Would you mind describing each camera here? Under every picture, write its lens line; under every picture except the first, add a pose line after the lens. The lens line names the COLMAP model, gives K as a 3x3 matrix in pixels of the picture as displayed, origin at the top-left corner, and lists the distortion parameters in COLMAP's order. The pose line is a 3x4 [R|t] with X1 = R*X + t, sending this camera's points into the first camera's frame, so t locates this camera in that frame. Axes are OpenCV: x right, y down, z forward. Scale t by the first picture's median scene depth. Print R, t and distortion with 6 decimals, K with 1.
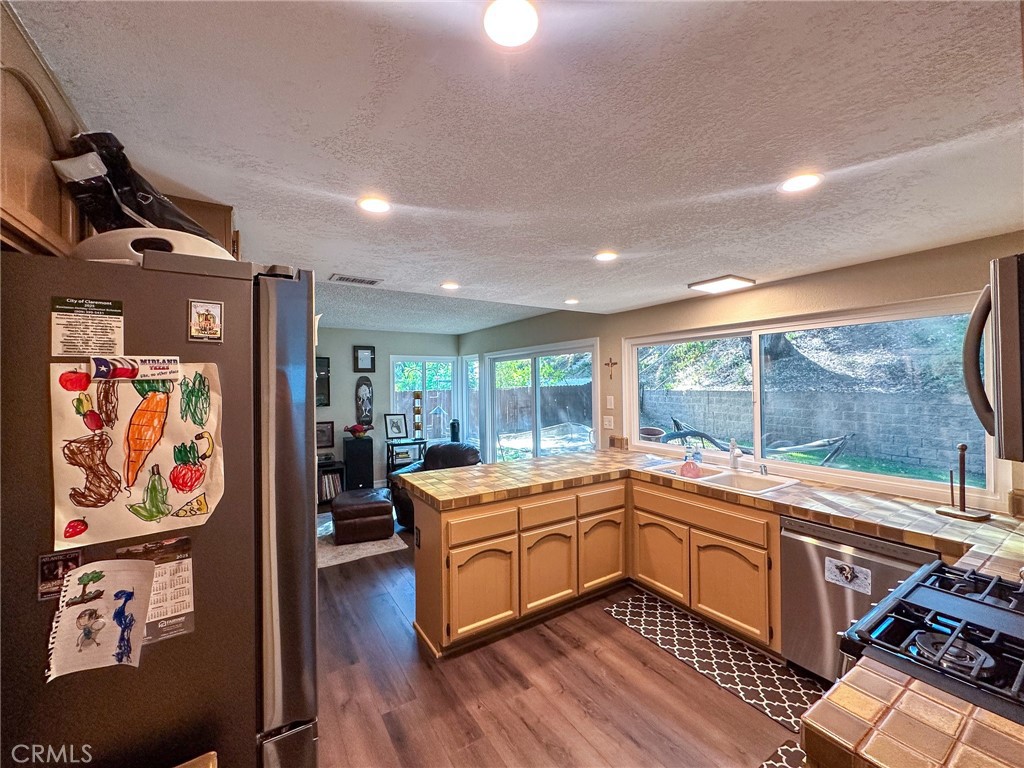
lens RADIAL K [[409.8, 0, 511.5], [0, 409.8, 383.5], [0, 0, 1]] dist [-0.003772, -0.000344]
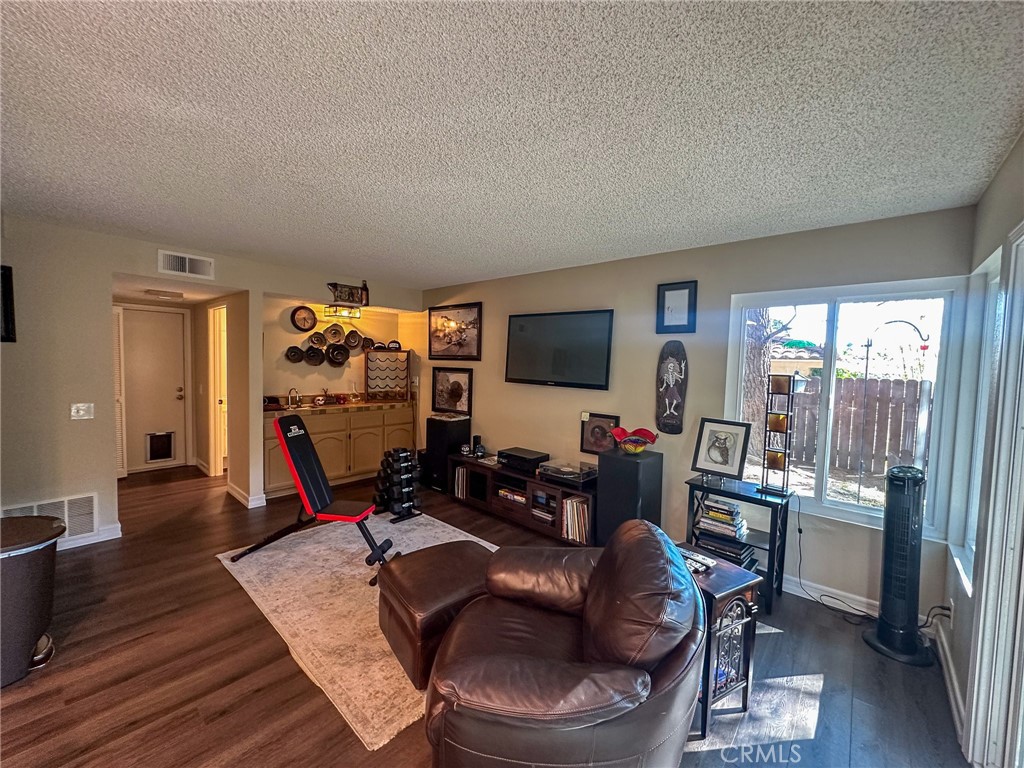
lens RADIAL K [[409.8, 0, 509.9], [0, 409.8, 382.2], [0, 0, 1]] dist [-0.003772, -0.000344]
pose [[0.266555, 0.075586, -0.960851, 0.092775], [-0.029486, 0.997093, 0.070257, 0.004718], [0.963369, 0.009605, 0.268009, 0.655386]]
